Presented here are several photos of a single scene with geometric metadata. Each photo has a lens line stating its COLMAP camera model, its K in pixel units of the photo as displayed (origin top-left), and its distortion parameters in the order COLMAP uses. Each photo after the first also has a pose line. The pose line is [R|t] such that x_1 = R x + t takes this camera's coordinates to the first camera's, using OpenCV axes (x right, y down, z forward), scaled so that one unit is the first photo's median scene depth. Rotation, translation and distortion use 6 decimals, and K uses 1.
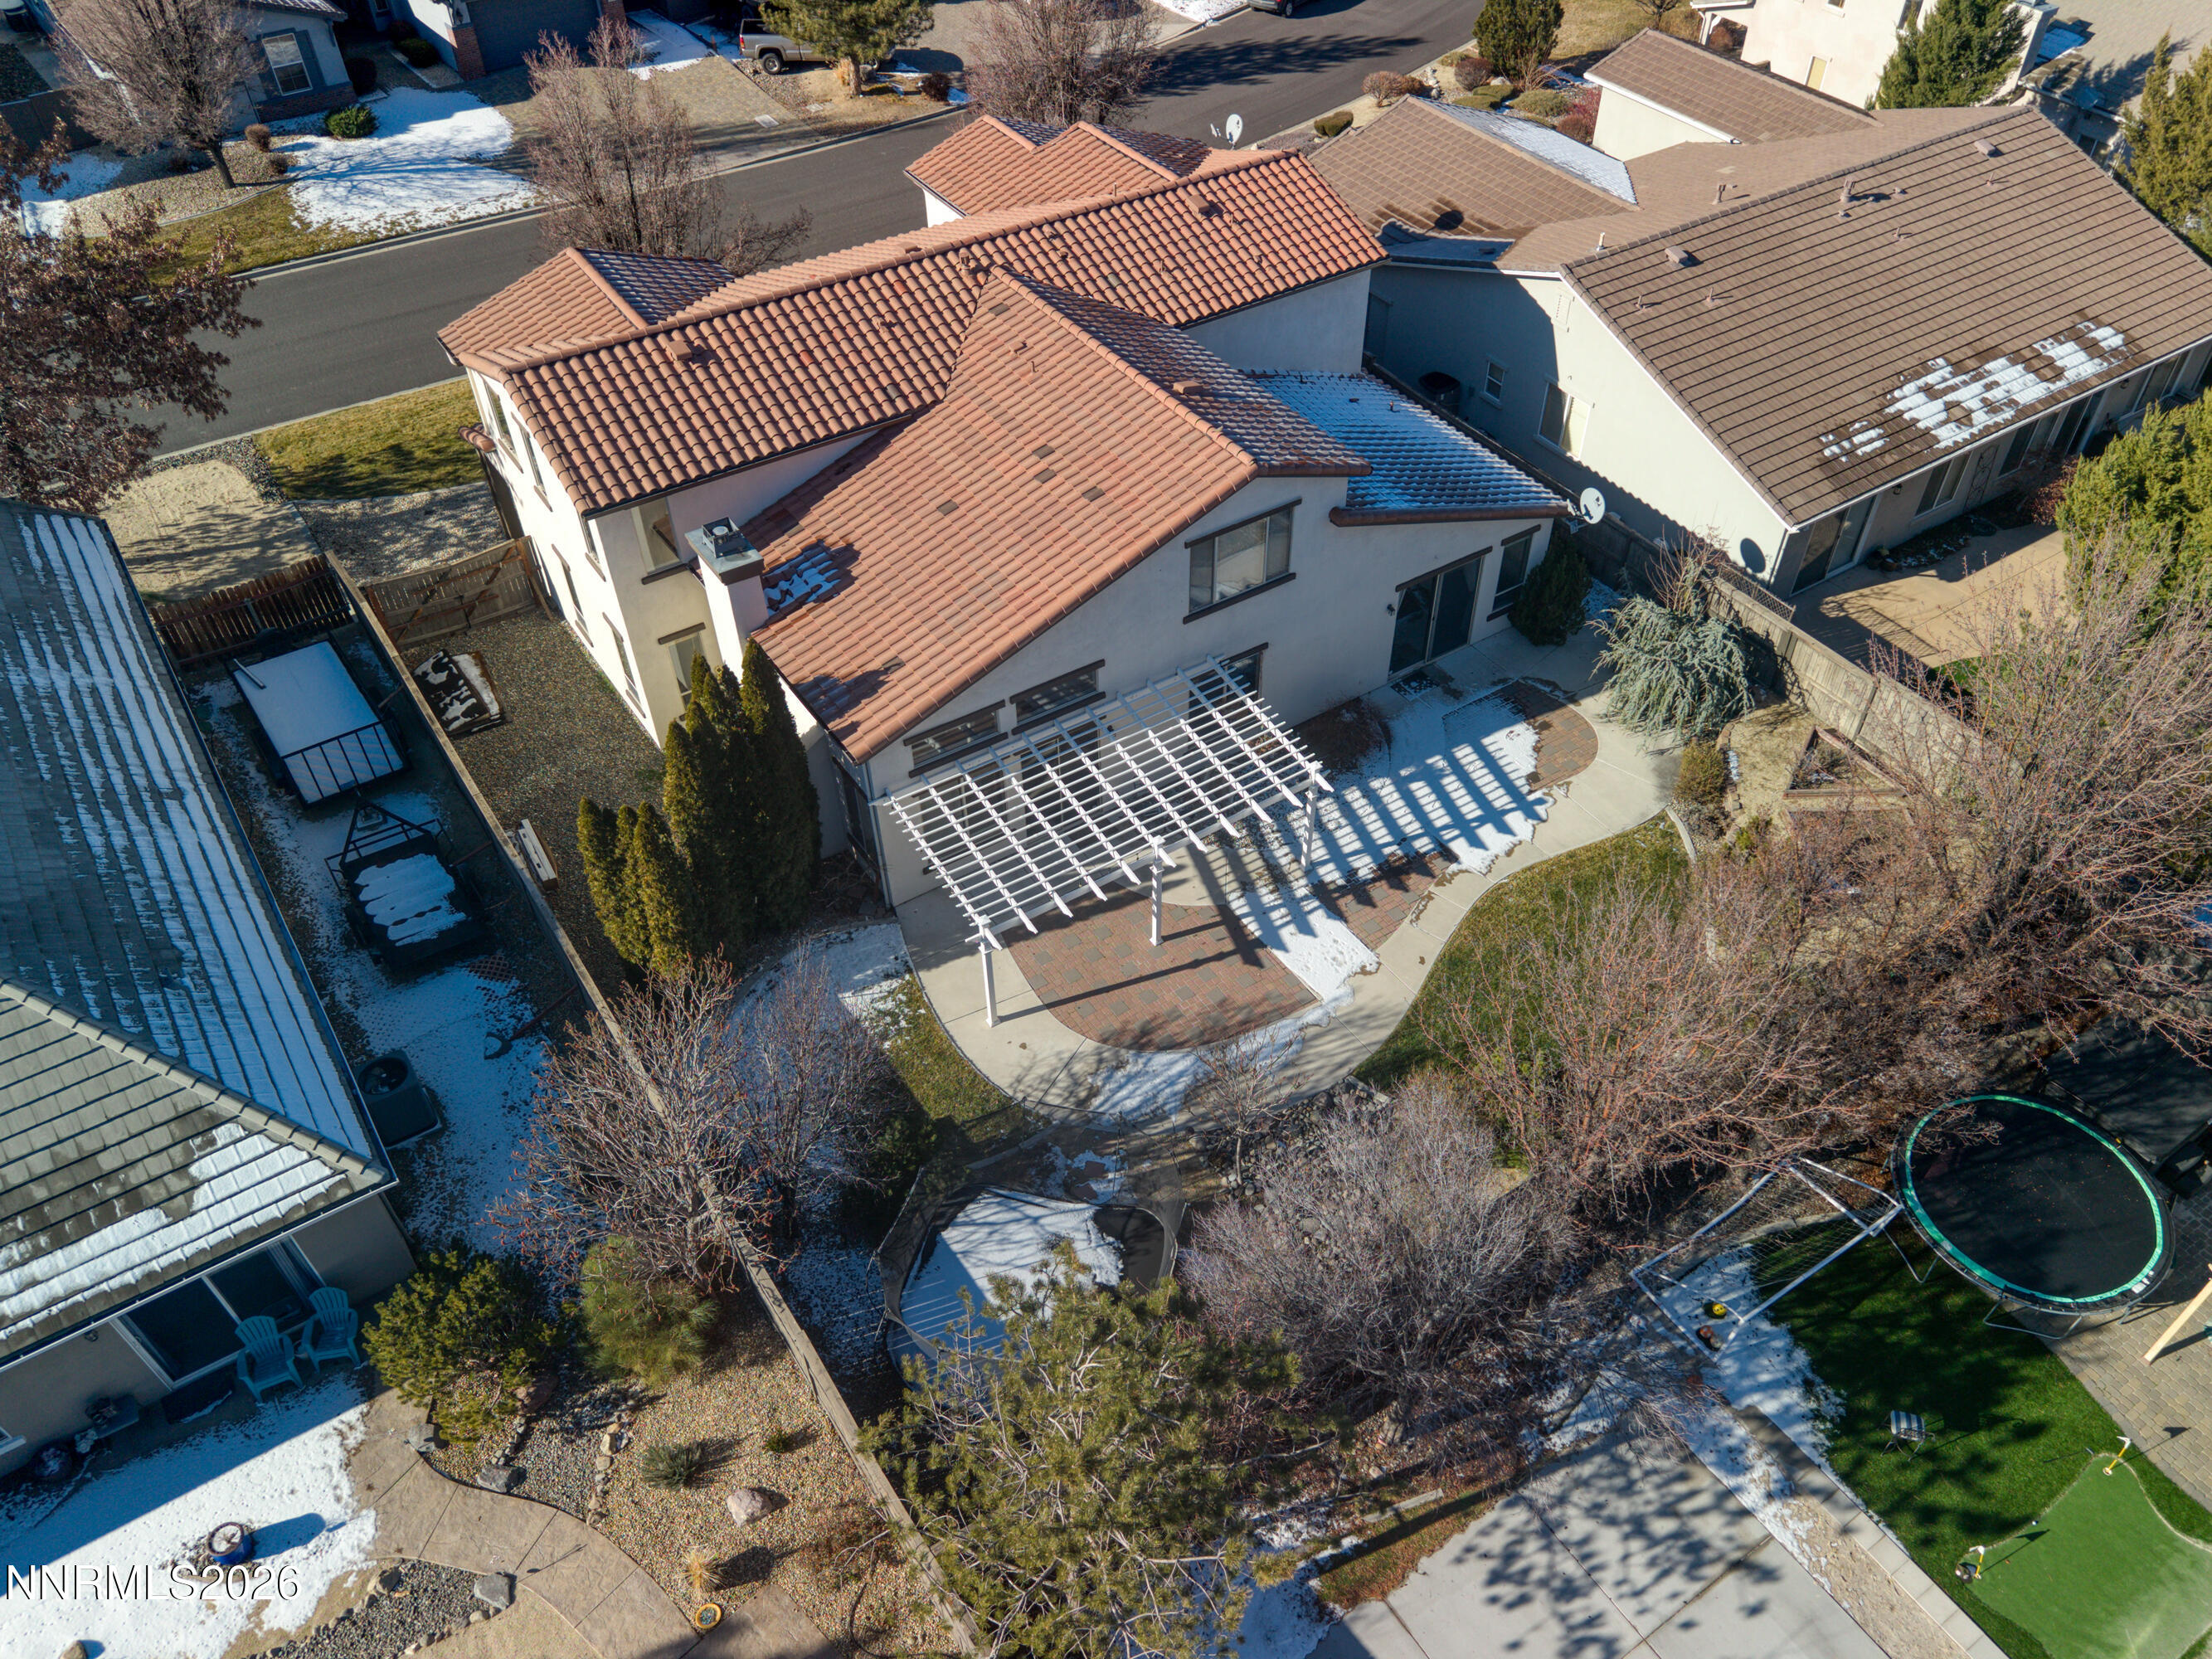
lens RADIAL K [[1547.6, 0, 1154.3], [0, 1547.6, 871.0], [0, 0, 1]] dist [0.018956, -0.006426]
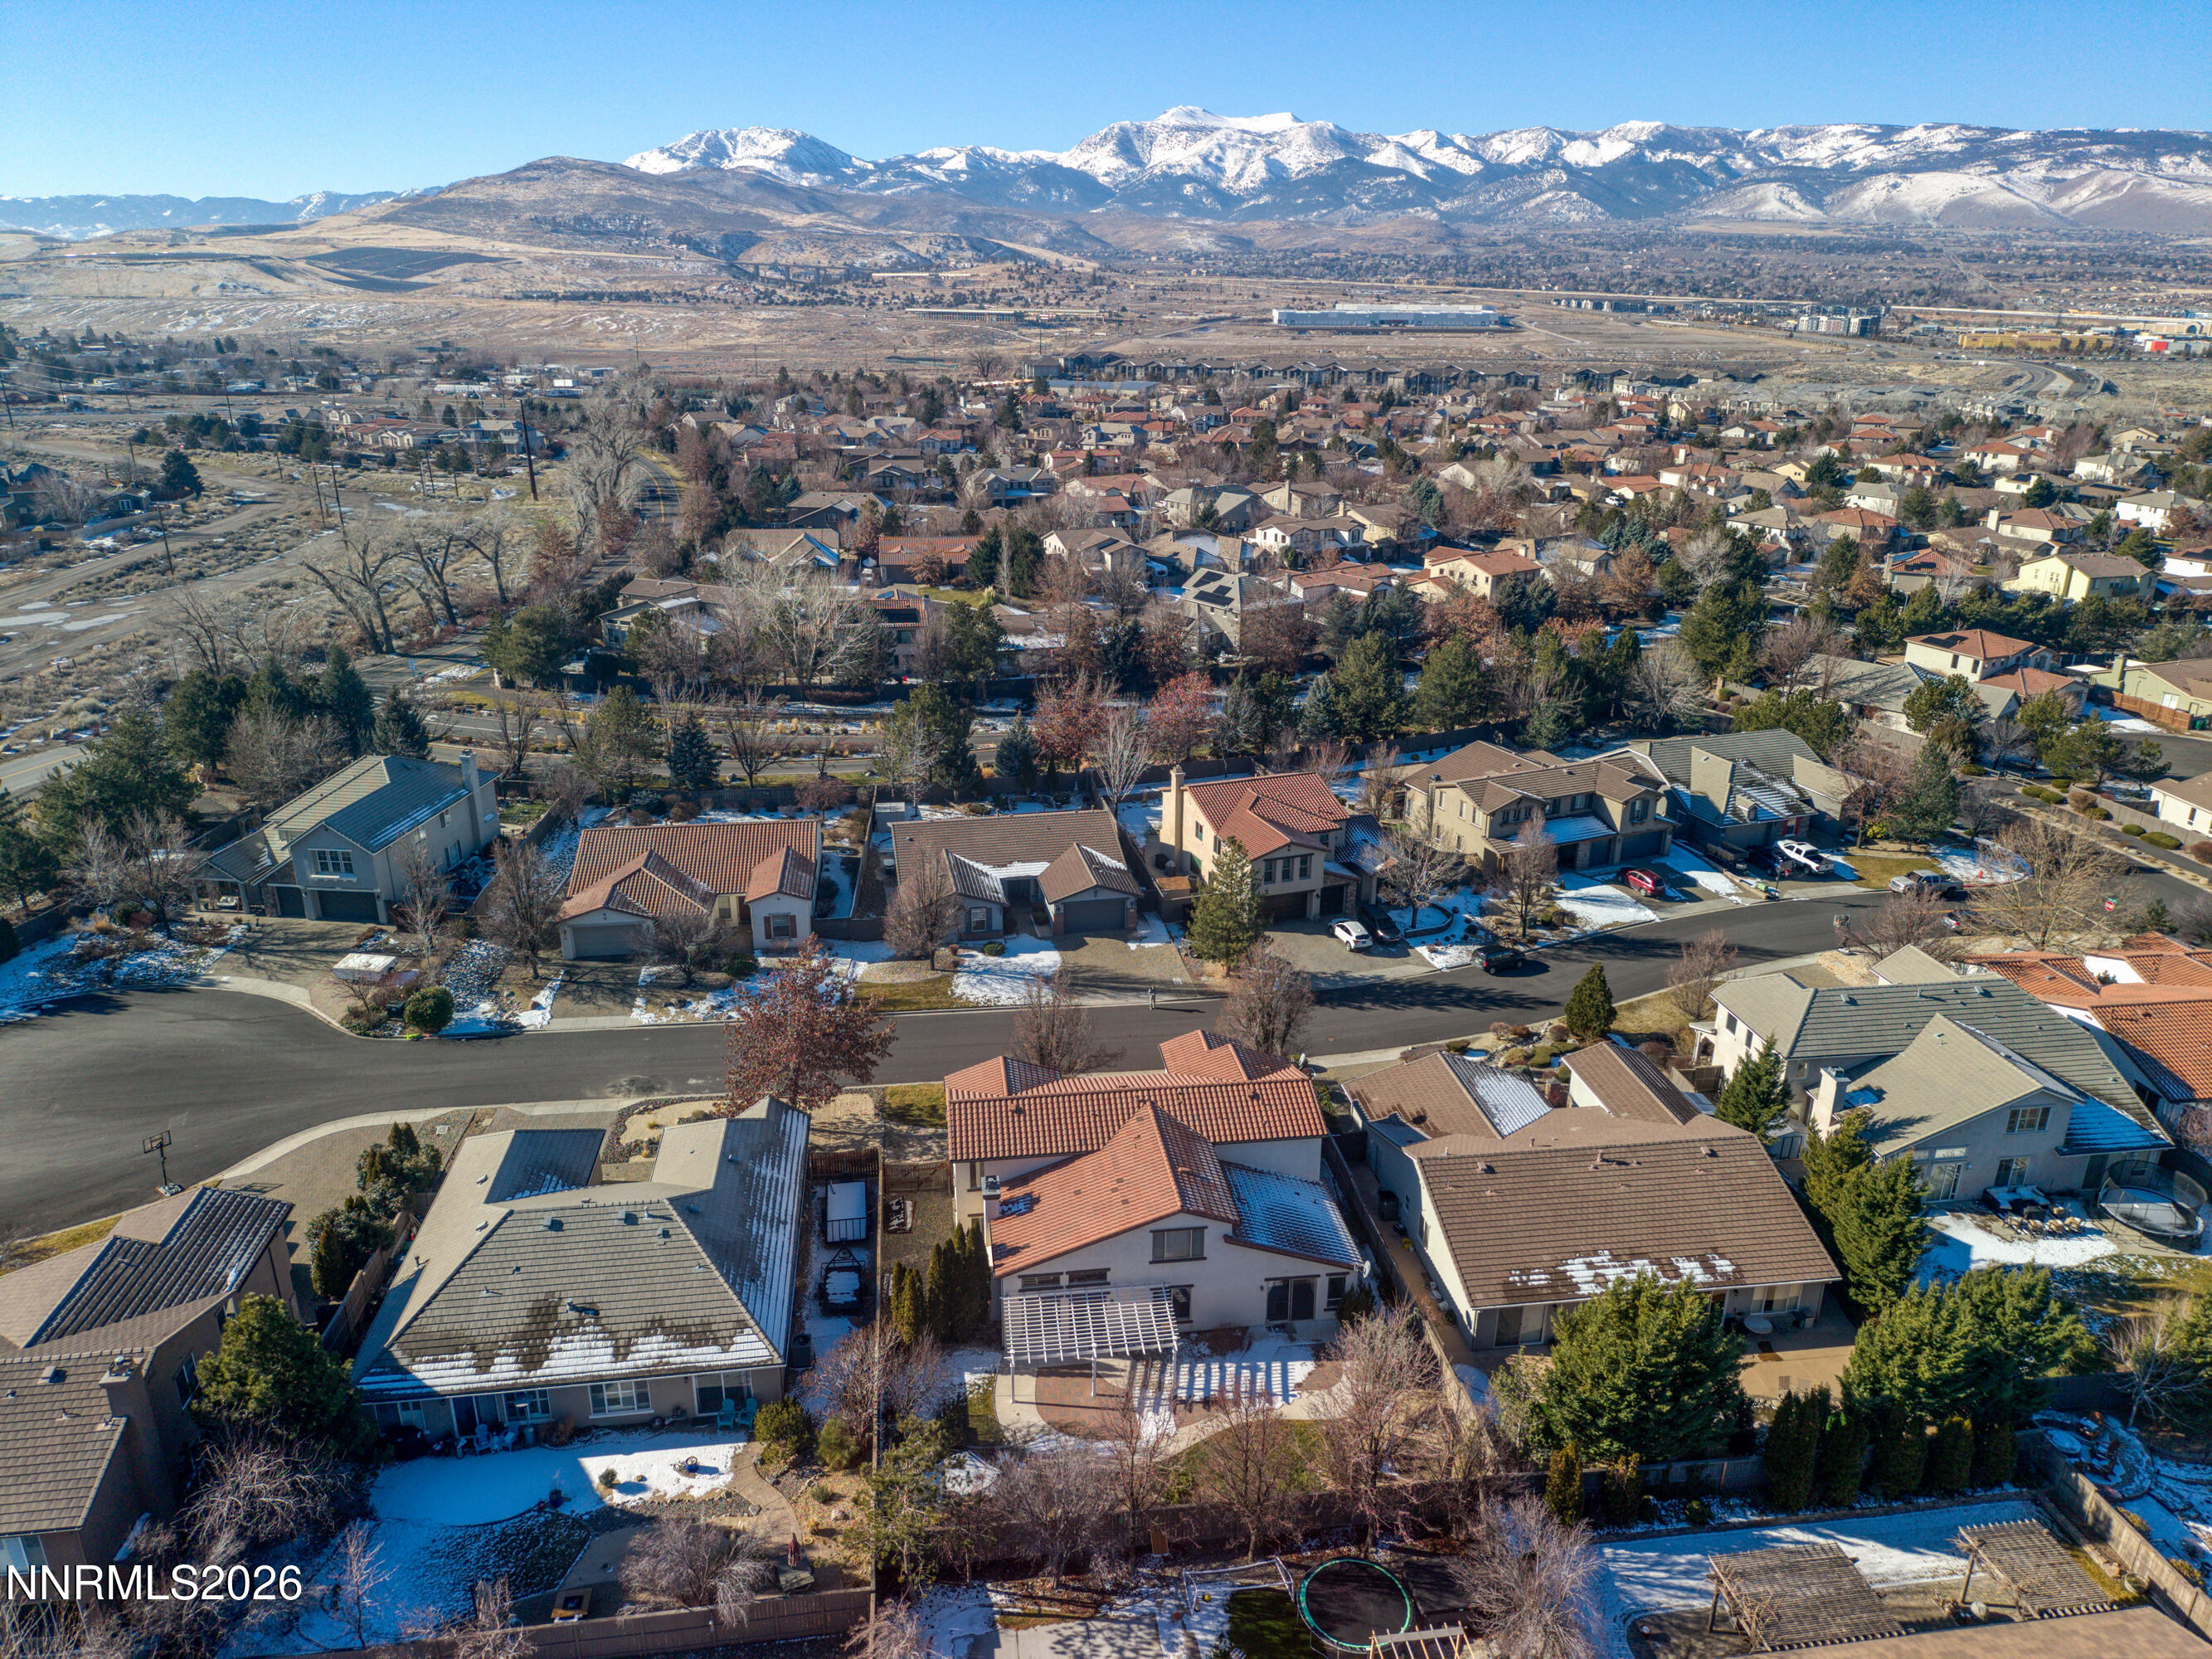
lens RADIAL K [[1547.6, 0, 1154.3], [0, 1547.6, 871.0], [0, 0, 1]] dist [0.018956, -0.006426]
pose [[0.891042, 0.164360, -0.423119, 0.885533], [-0.322252, 0.885532, -0.334643, 0.094096], [0.319684, 0.434532, 0.842012, -1.198275]]
